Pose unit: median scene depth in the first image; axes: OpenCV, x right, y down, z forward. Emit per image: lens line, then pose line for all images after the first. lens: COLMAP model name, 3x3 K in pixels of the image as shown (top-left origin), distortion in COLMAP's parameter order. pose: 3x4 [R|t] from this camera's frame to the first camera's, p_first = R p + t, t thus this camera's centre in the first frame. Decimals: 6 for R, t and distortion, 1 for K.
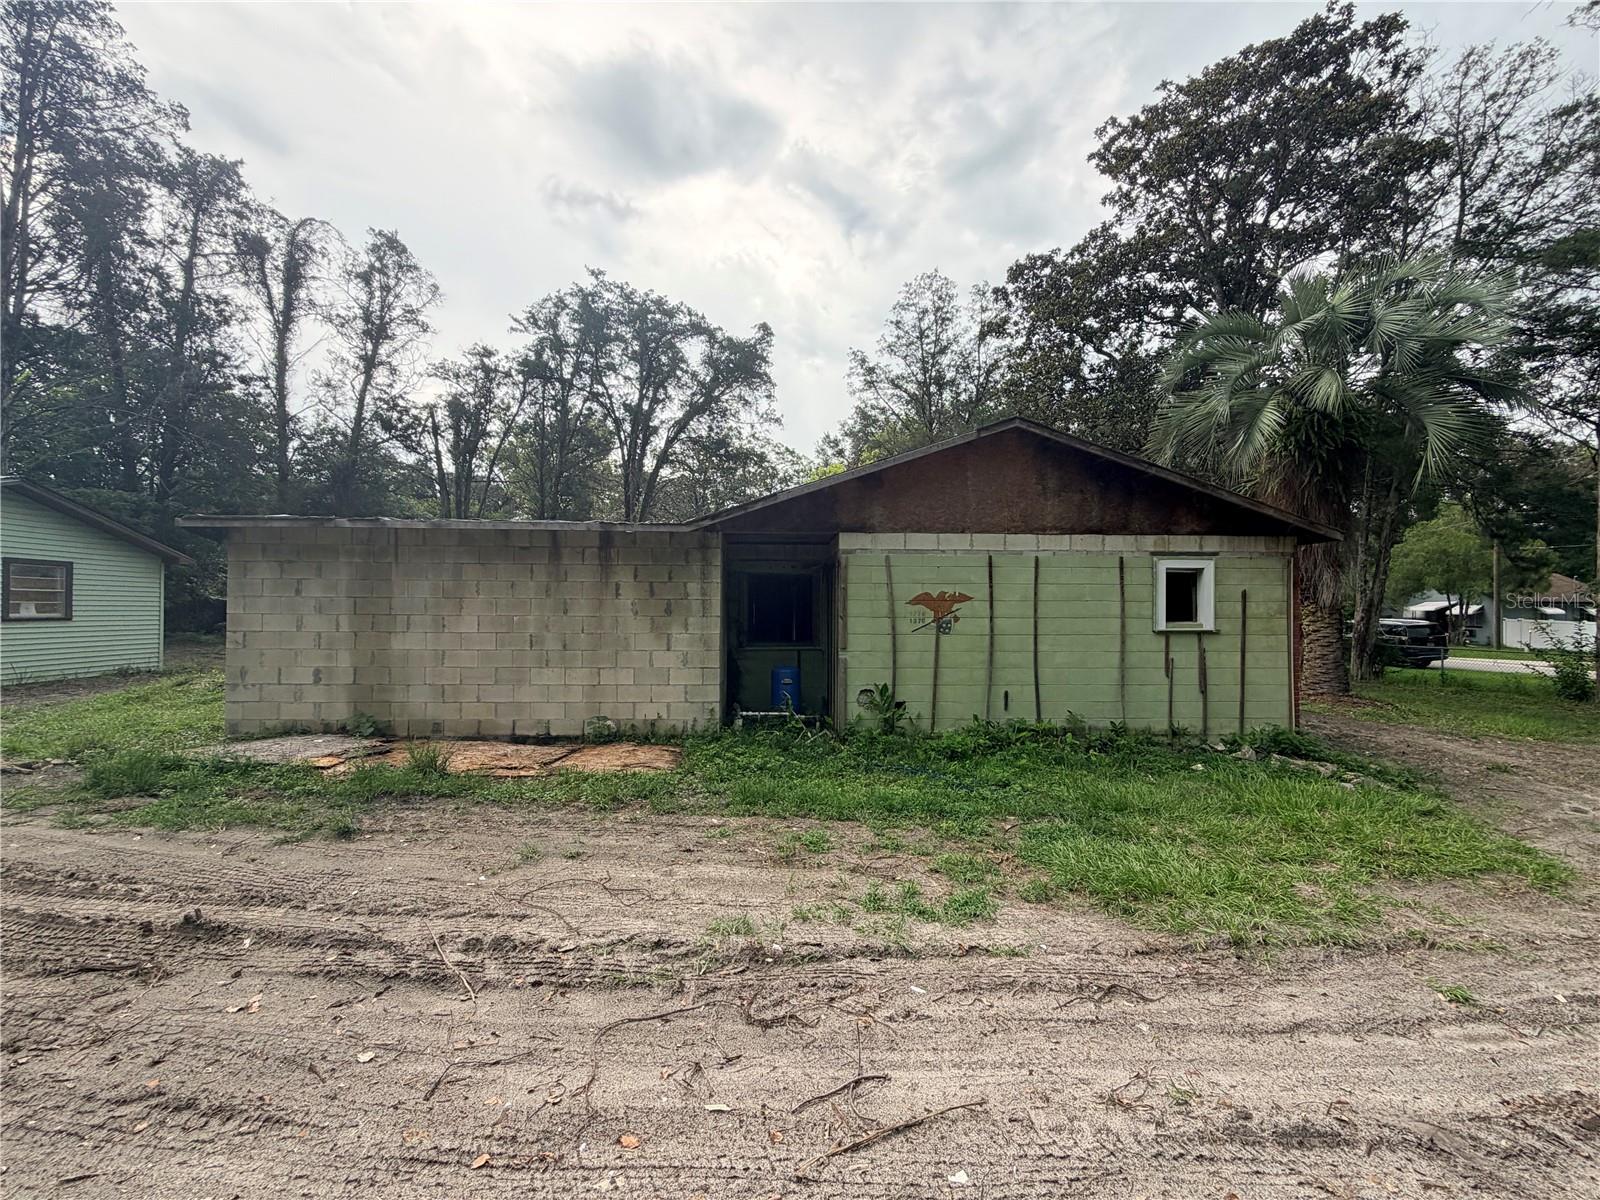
lens RADIAL K [[634.8, 0, 796.8], [0, 634.8, 601.6], [0, 0, 1]] dist [-0.000787, 0.000141]
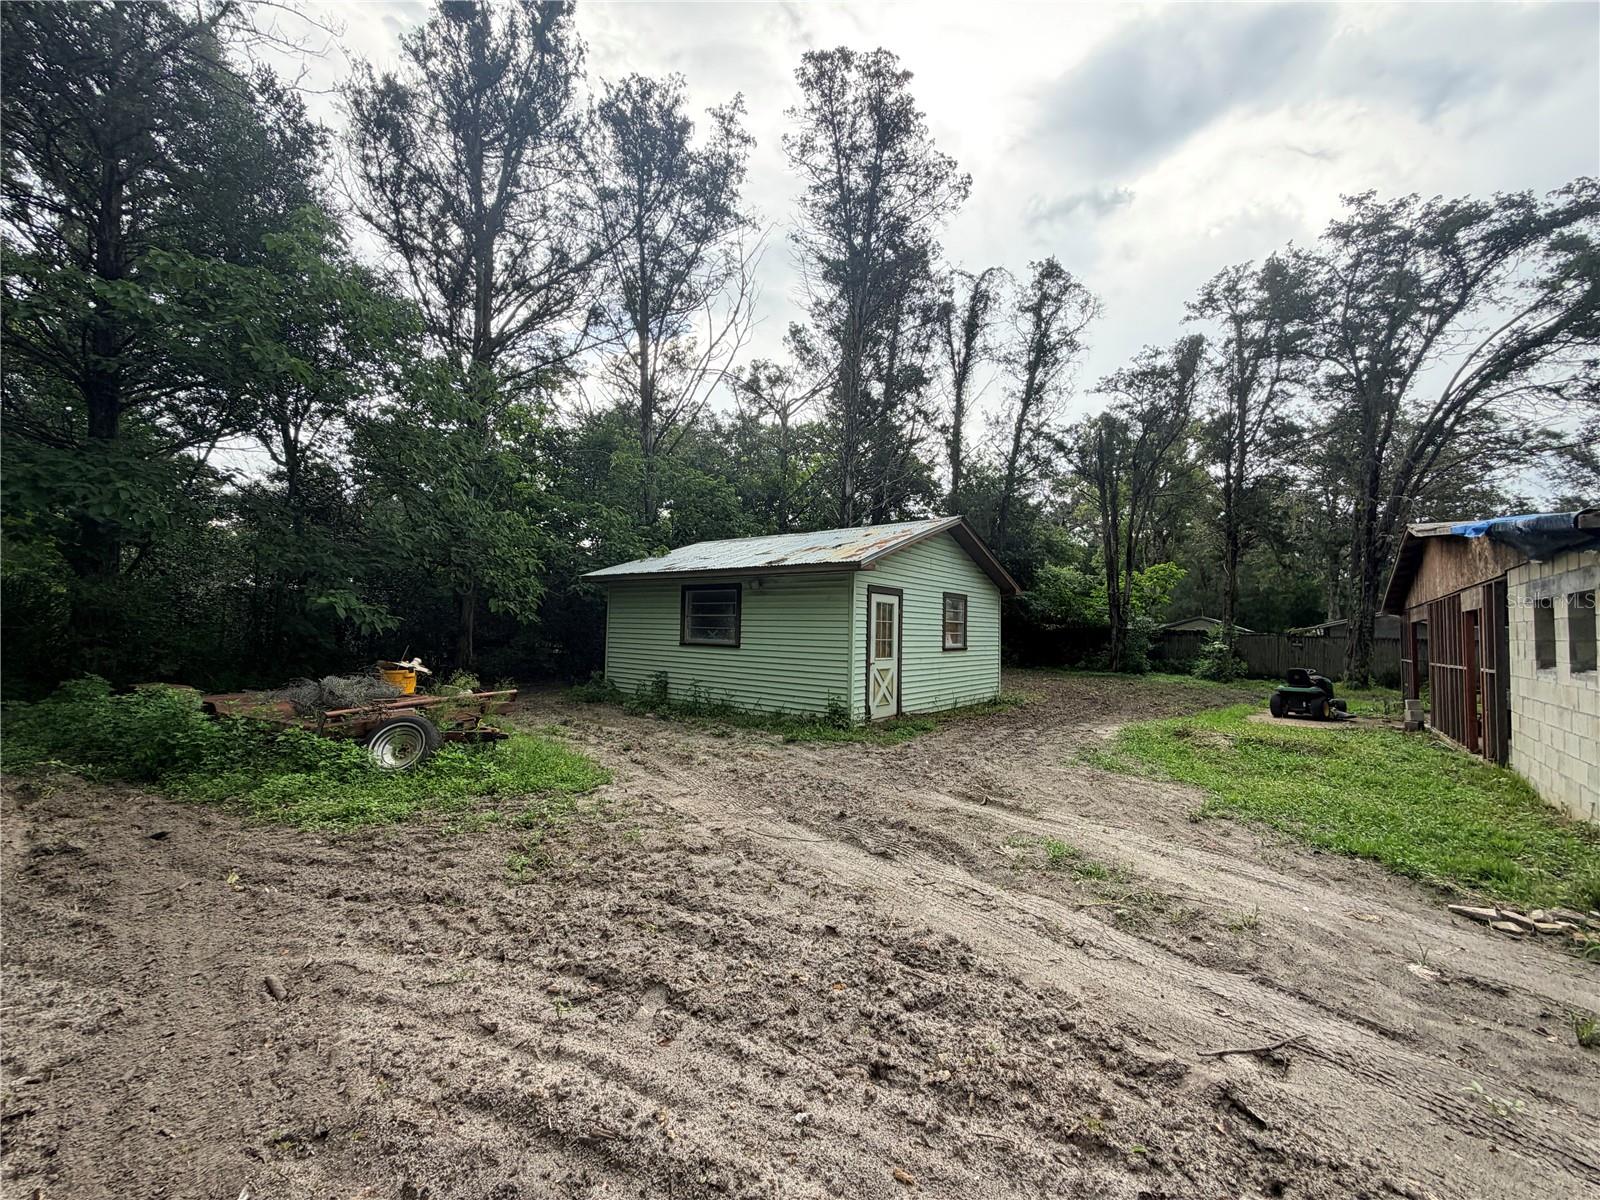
lens RADIAL K [[633.8, 0, 797.5], [0, 633.8, 602.7], [0, 0, 1]] dist [0.000030, 0.000224]
pose [[0.752452, -0.016665, -0.658436, -0.393830], [-0.008963, 0.999328, -0.035536, -0.005610], [0.658586, 0.032640, 0.751797, 0.009569]]
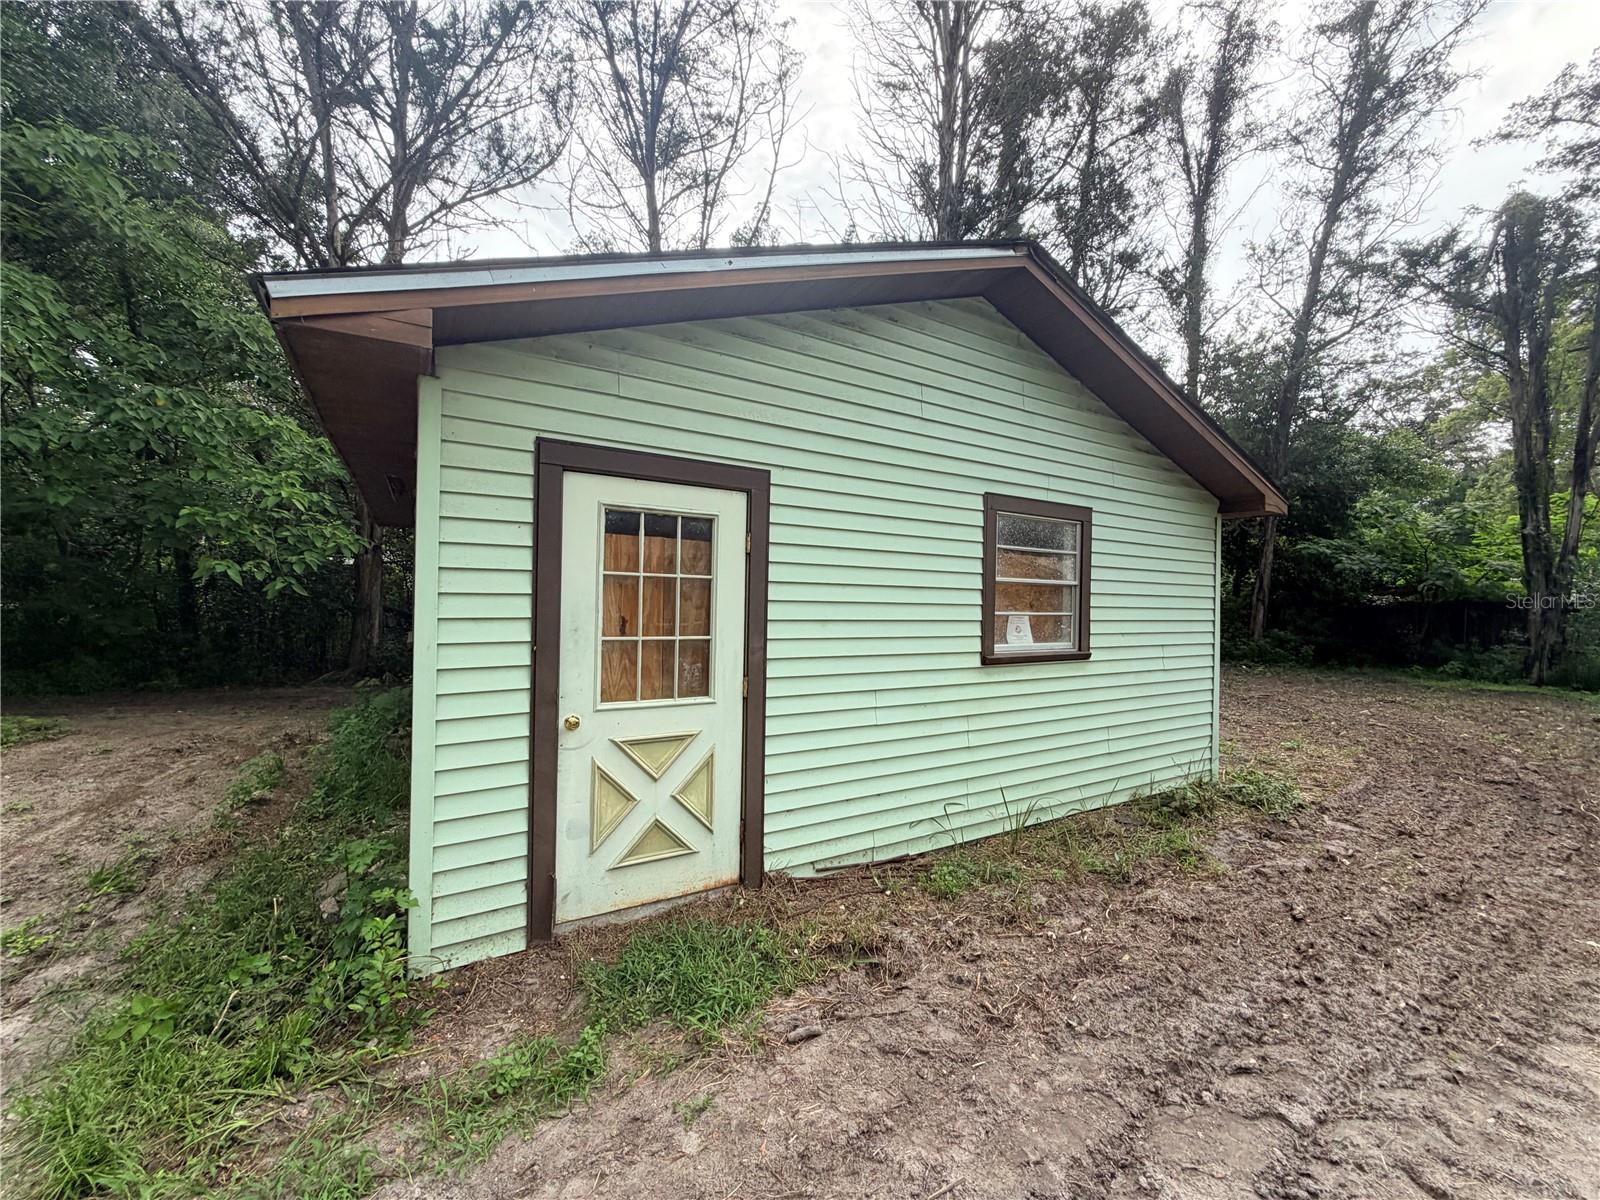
lens RADIAL K [[633.8, 0, 797.5], [0, 633.8, 602.7], [0, 0, 1]] dist [0.000030, 0.000224]
pose [[0.467737, 0.006025, -0.883847, -0.530259], [-0.004993, 0.999979, 0.004175, -0.003484], [0.883854, 0.002460, 0.467757, 0.397607]]
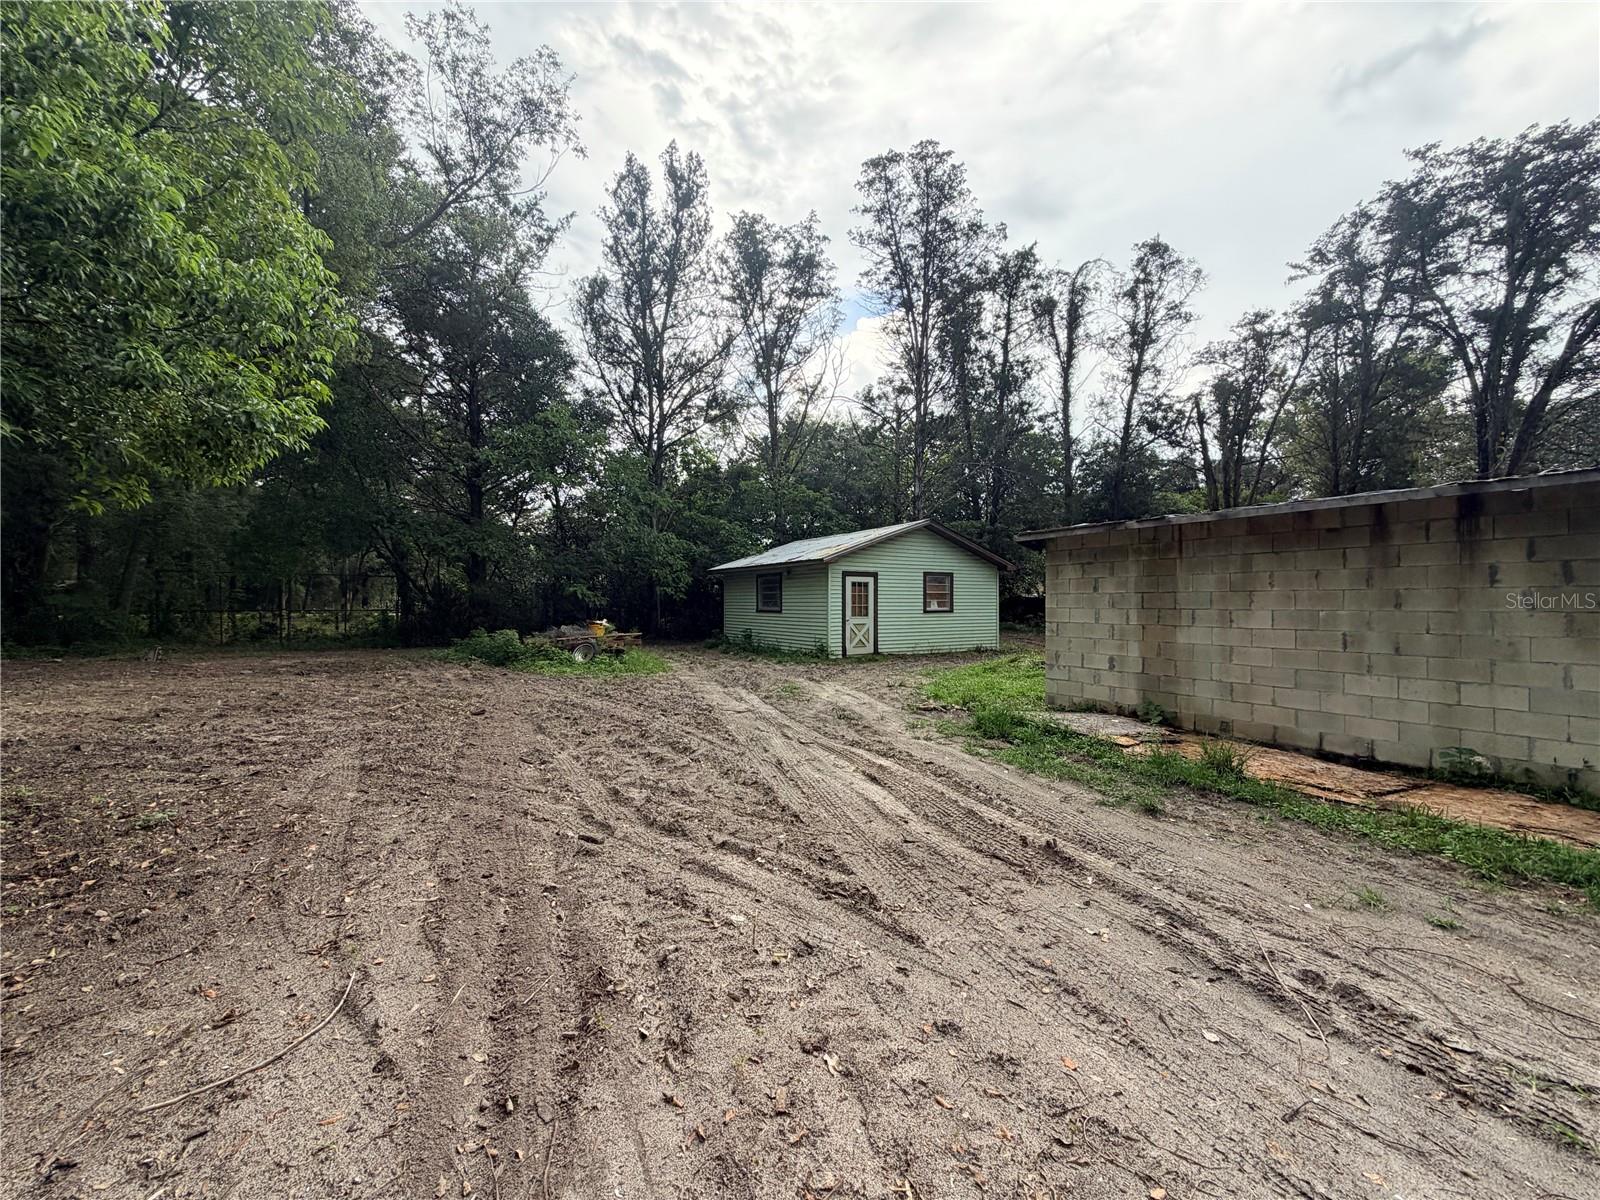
lens RADIAL K [[633.8, 0, 797.5], [0, 633.8, 602.7], [0, 0, 1]] dist [0.000030, 0.000224]
pose [[0.471124, -0.006059, -0.882046, -0.008710], [0.015364, 0.999881, 0.001338, -0.000073], [0.881933, -0.014182, 0.471161, -0.007557]]
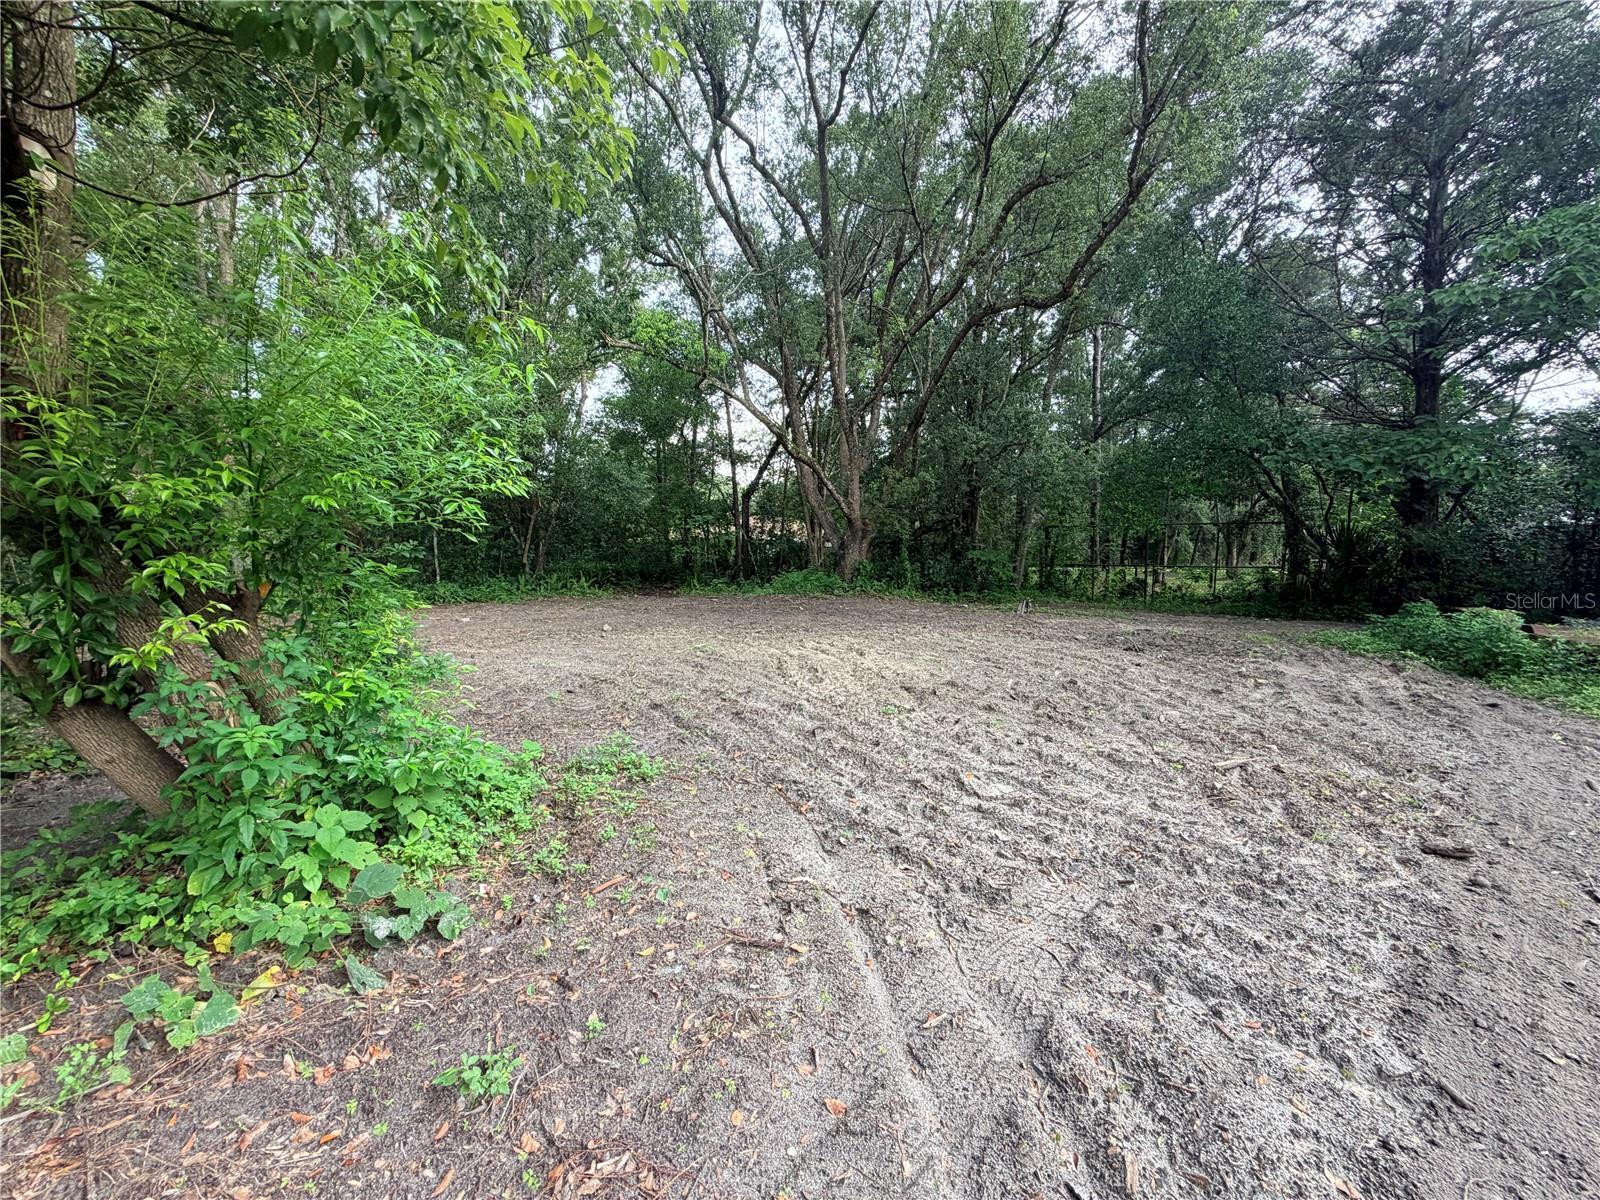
lens RADIAL K [[633.8, 0, 797.5], [0, 633.8, 602.7], [0, 0, 1]] dist [0.000030, 0.000224]
pose [[-0.672775, 0.043748, -0.738553, -0.256820], [-0.000303, 0.998234, 0.059406, 0.001038], [0.739847, 0.040191, -0.671573, -0.012744]]
